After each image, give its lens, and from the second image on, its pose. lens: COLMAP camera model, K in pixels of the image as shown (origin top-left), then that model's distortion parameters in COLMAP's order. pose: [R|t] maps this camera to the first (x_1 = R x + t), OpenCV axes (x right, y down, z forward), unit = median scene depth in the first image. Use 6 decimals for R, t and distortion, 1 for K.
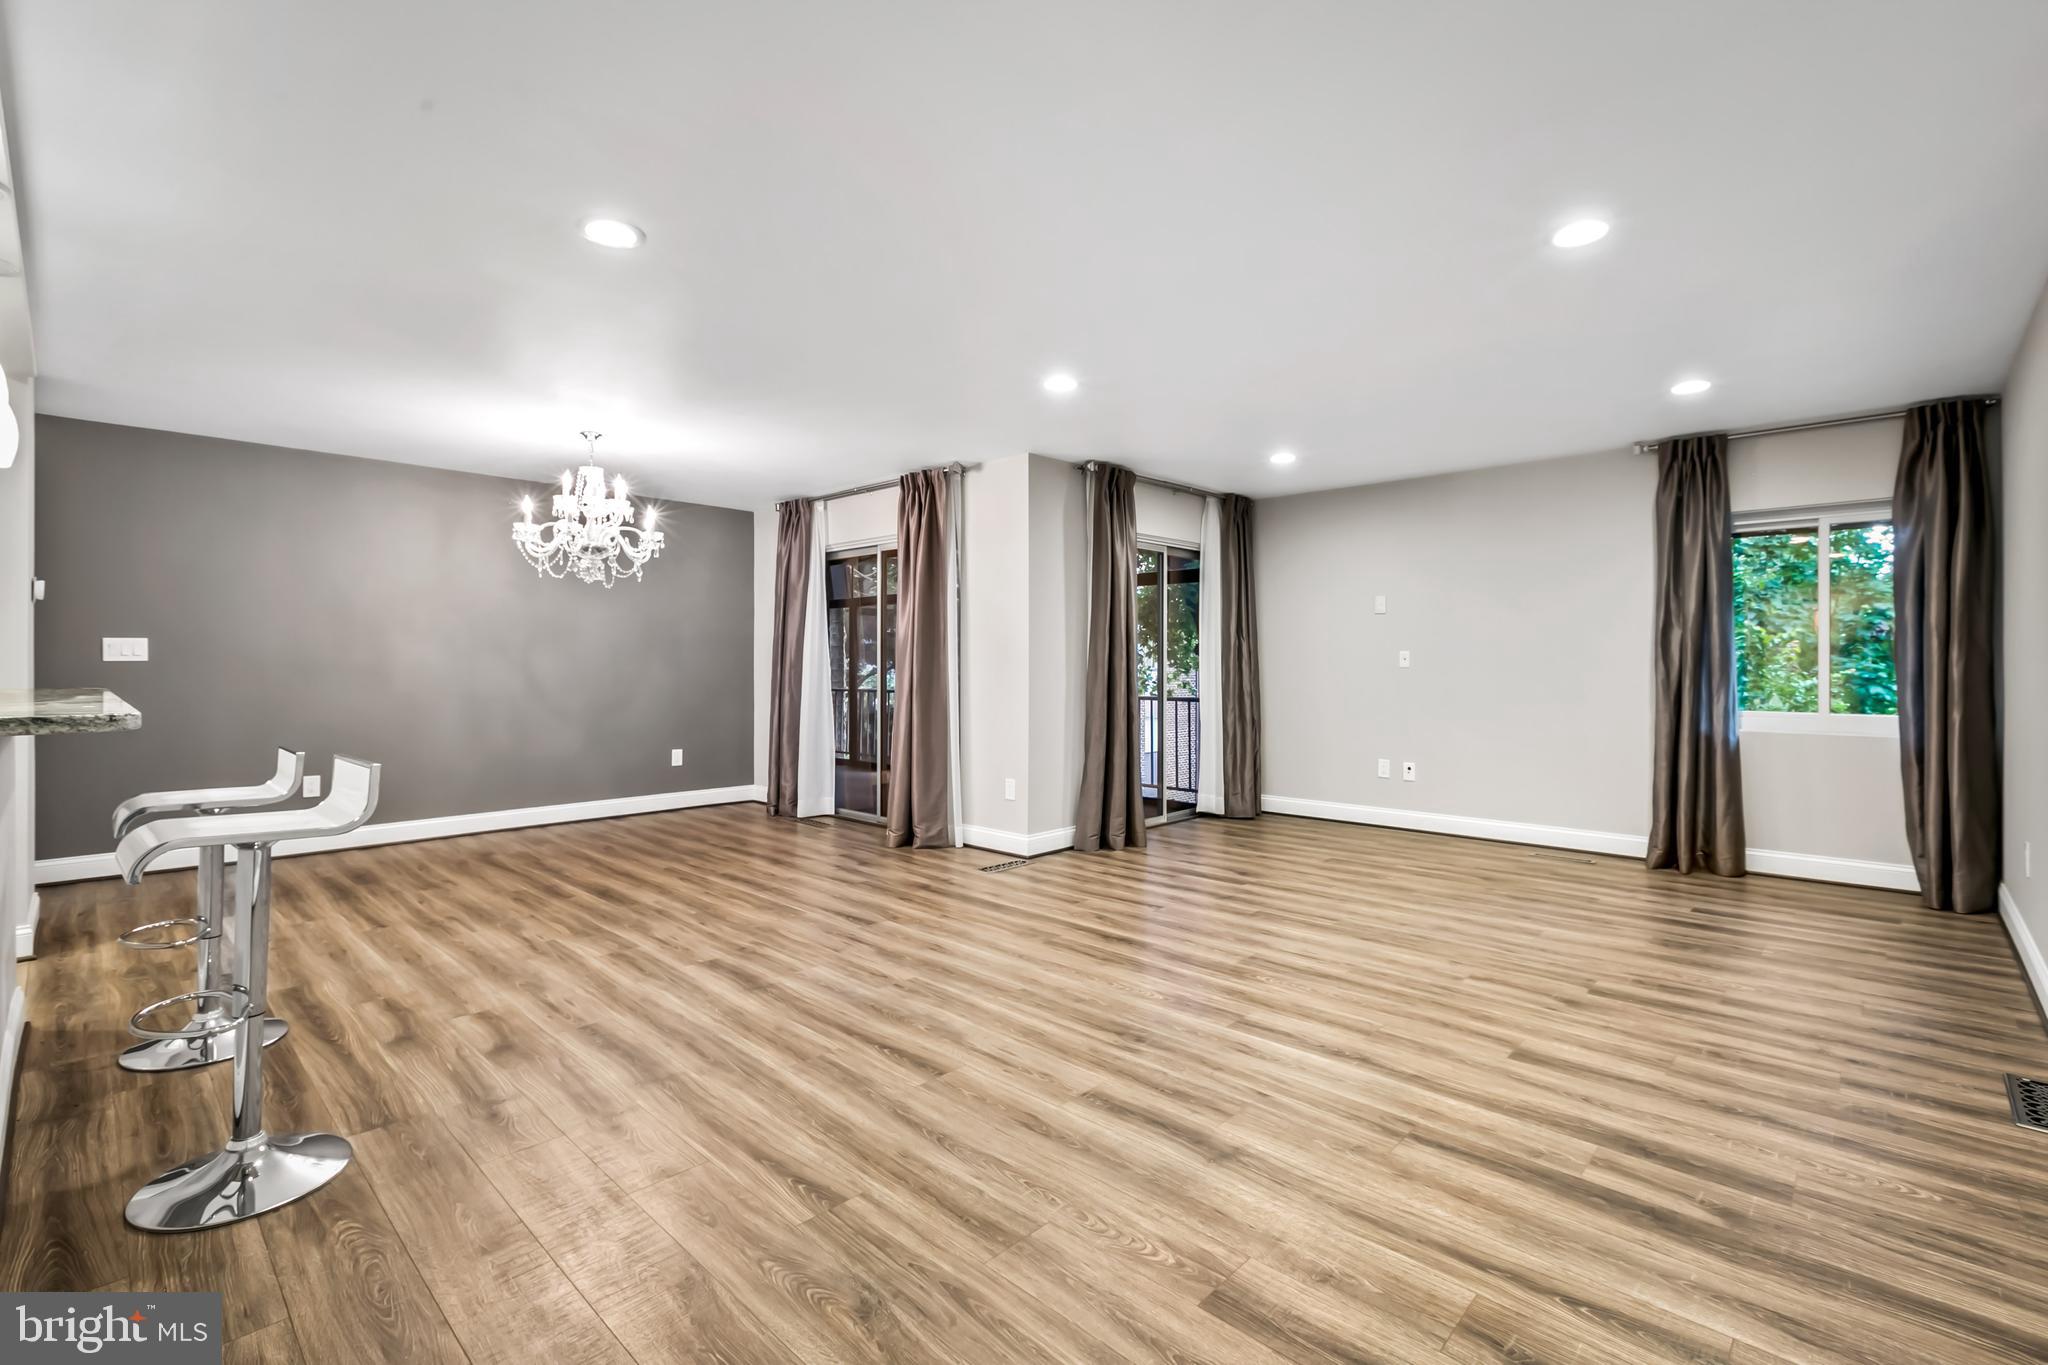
lens RADIAL K [[907.3, 0, 1018.4], [0, 907.3, 666.3], [0, 0, 1]] dist [0.001163, 0.000330]
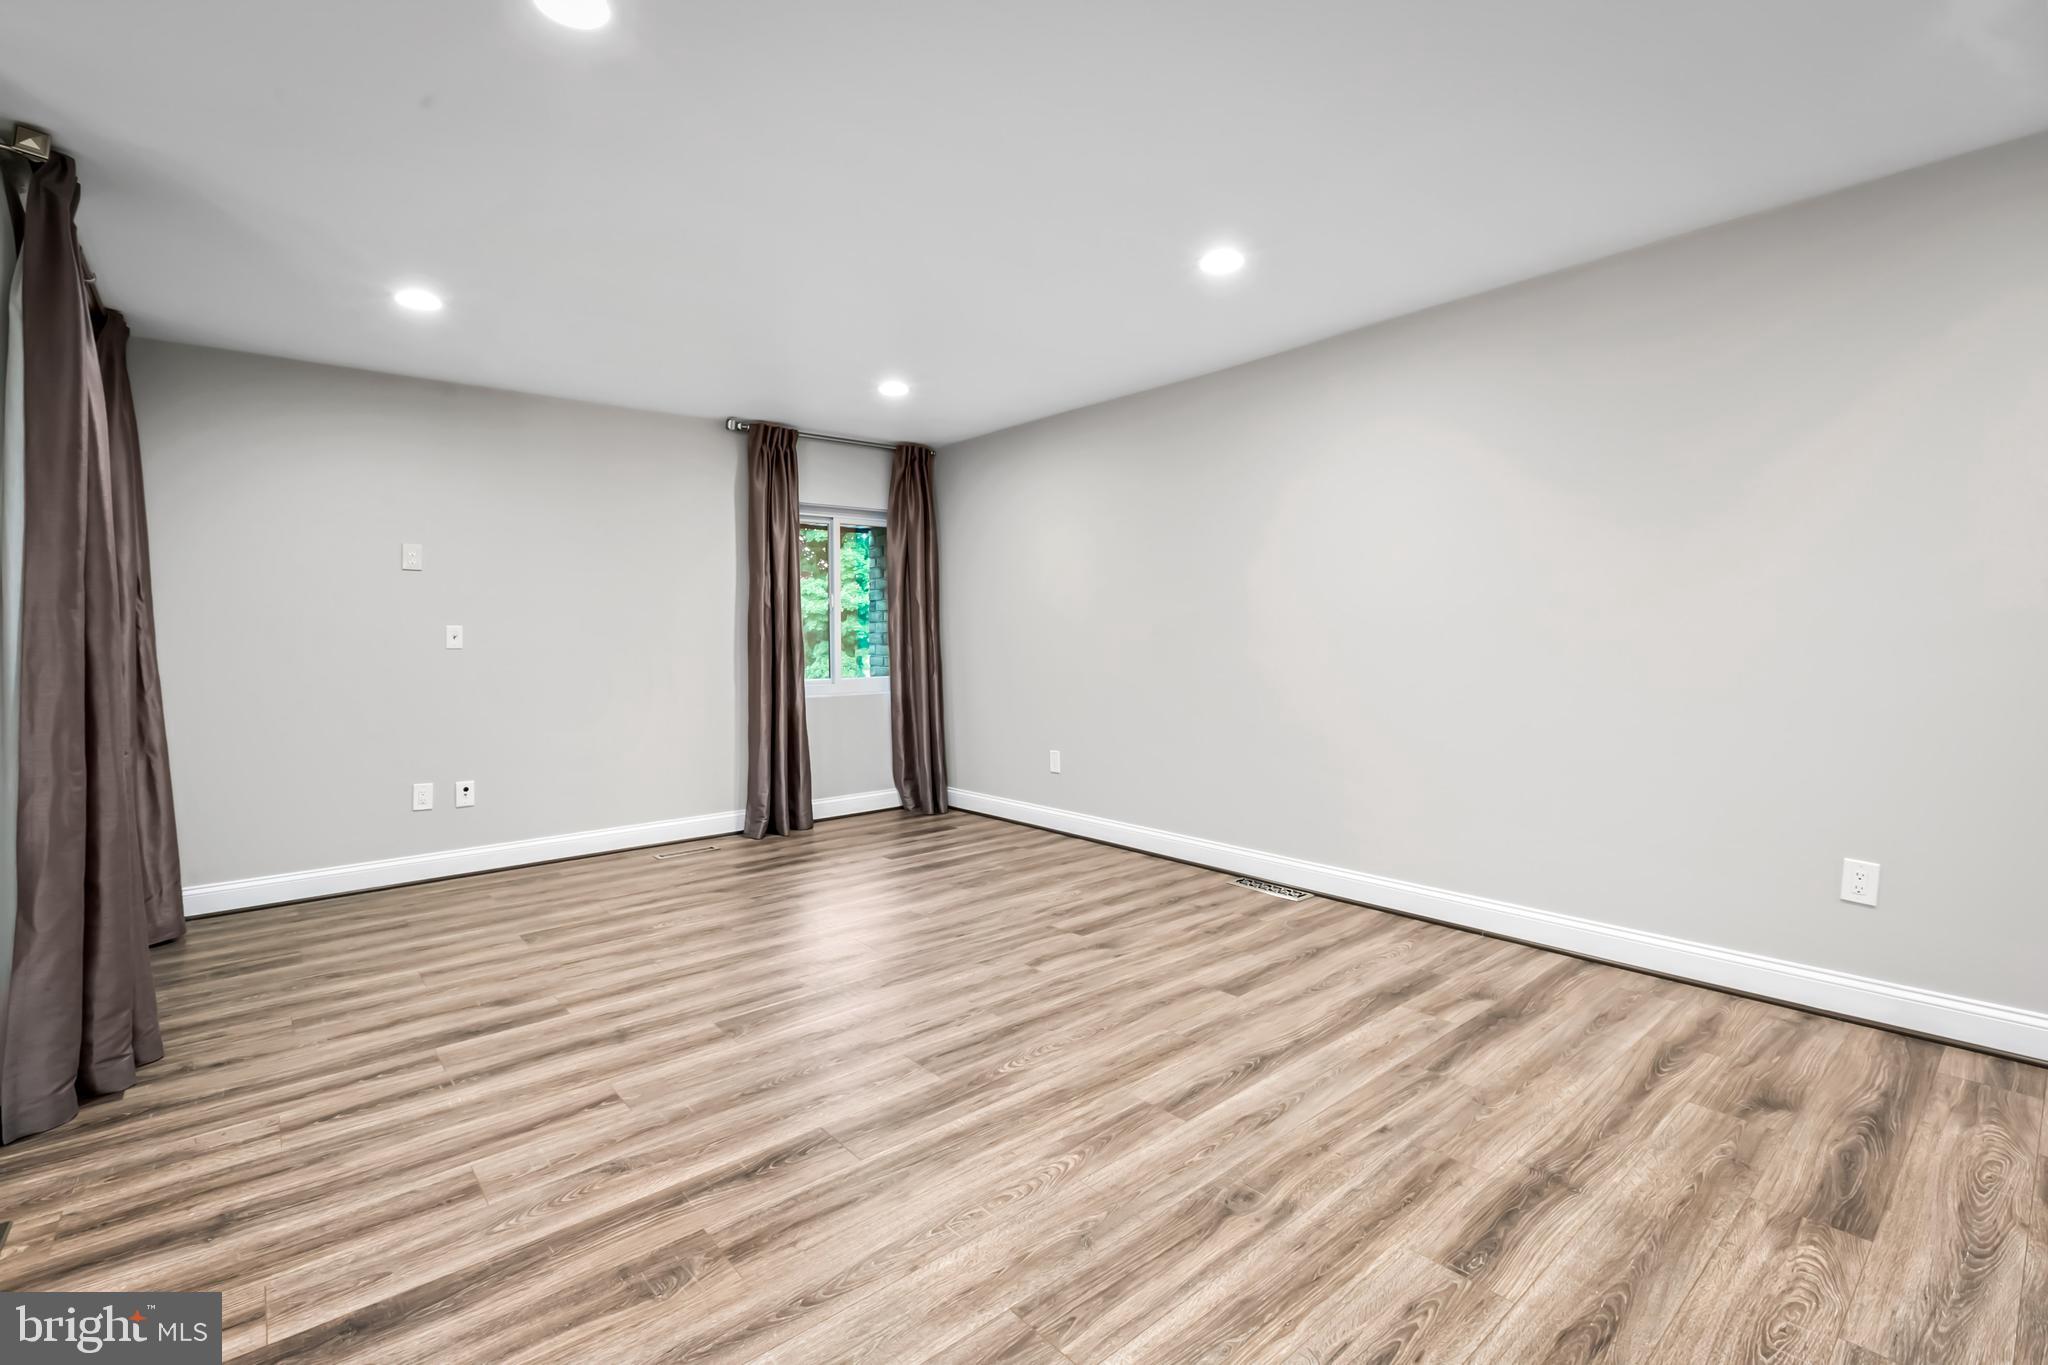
lens RADIAL K [[919.1, 0, 1029.7], [0, 919.1, 644.0], [0, 0, 1]] dist [0.000188, -0.000470]
pose [[0.098053, -0.011399, 0.995116, -0.493585], [0.015113, 0.999836, 0.009964, -0.005007], [-0.995066, 0.014062, 0.098209, 0.970254]]
